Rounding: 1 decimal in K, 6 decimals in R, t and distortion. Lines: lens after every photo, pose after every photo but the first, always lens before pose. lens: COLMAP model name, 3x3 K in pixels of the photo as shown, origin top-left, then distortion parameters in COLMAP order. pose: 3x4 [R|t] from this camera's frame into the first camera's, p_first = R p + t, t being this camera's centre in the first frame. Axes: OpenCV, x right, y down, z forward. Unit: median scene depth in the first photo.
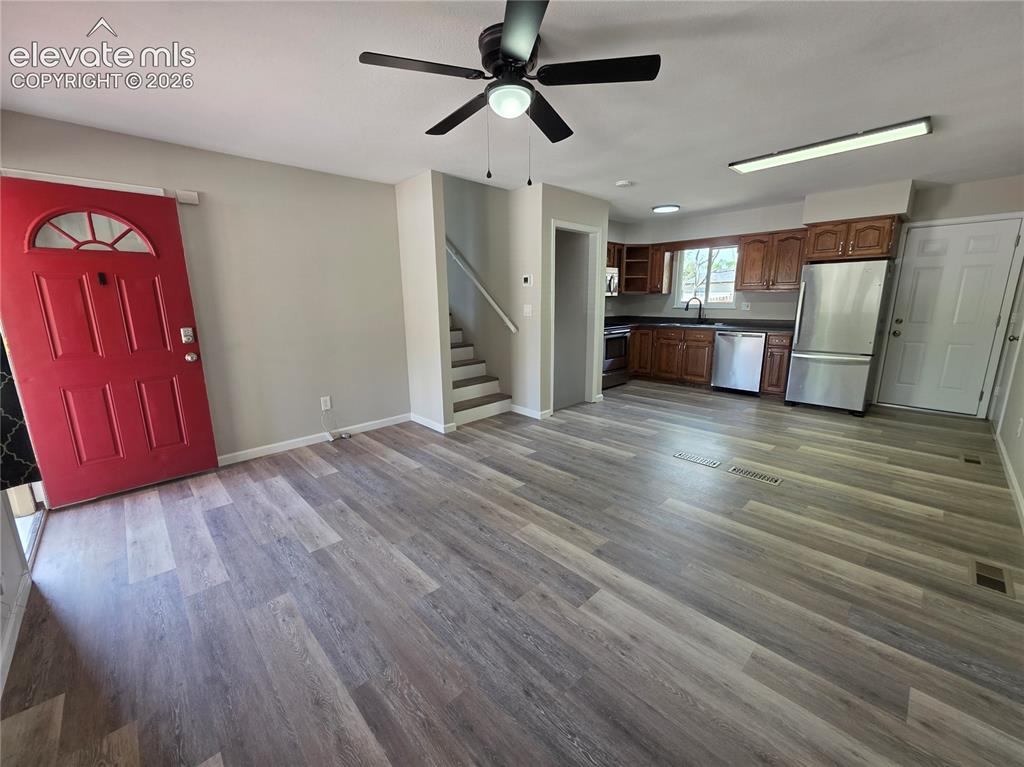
lens RADIAL K [[410.5, 0, 508.2], [0, 410.5, 382.2], [0, 0, 1]] dist [0.001458, -0.000097]
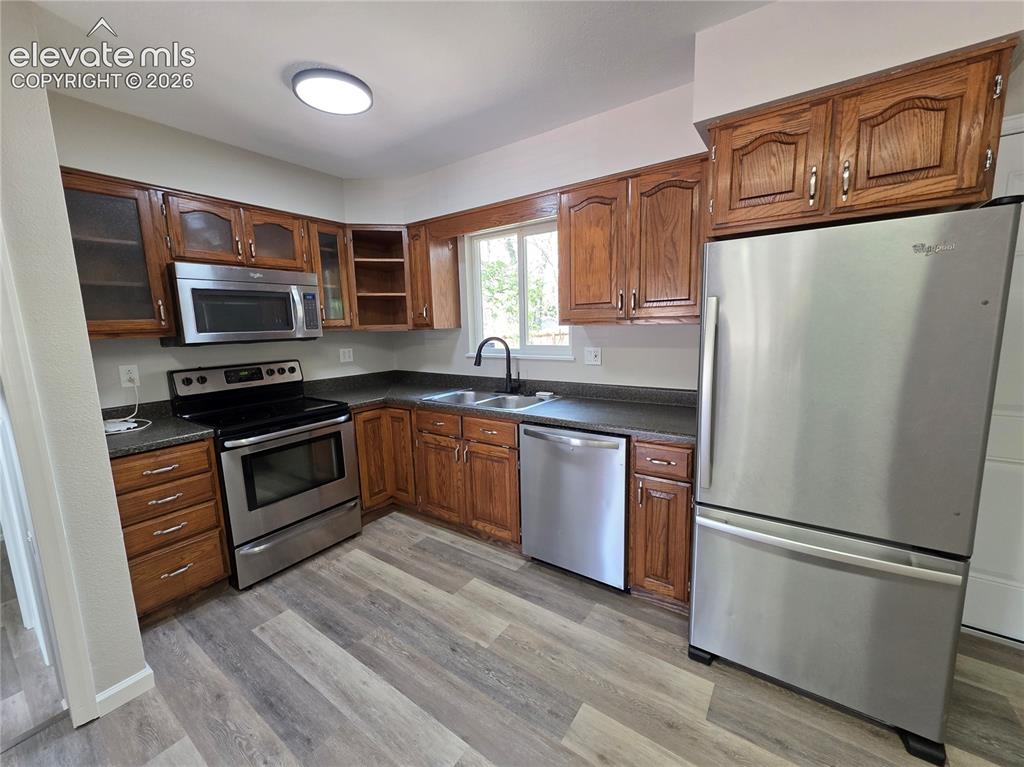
lens RADIAL K [[410.5, 0, 508.2], [0, 410.5, 382.2], [0, 0, 1]] dist [0.001458, -0.000097]
pose [[0.981480, -0.046110, 0.185934, 0.731188], [0.057316, 0.996821, -0.055345, -0.246966], [-0.182791, 0.064977, 0.981002, 1.049760]]
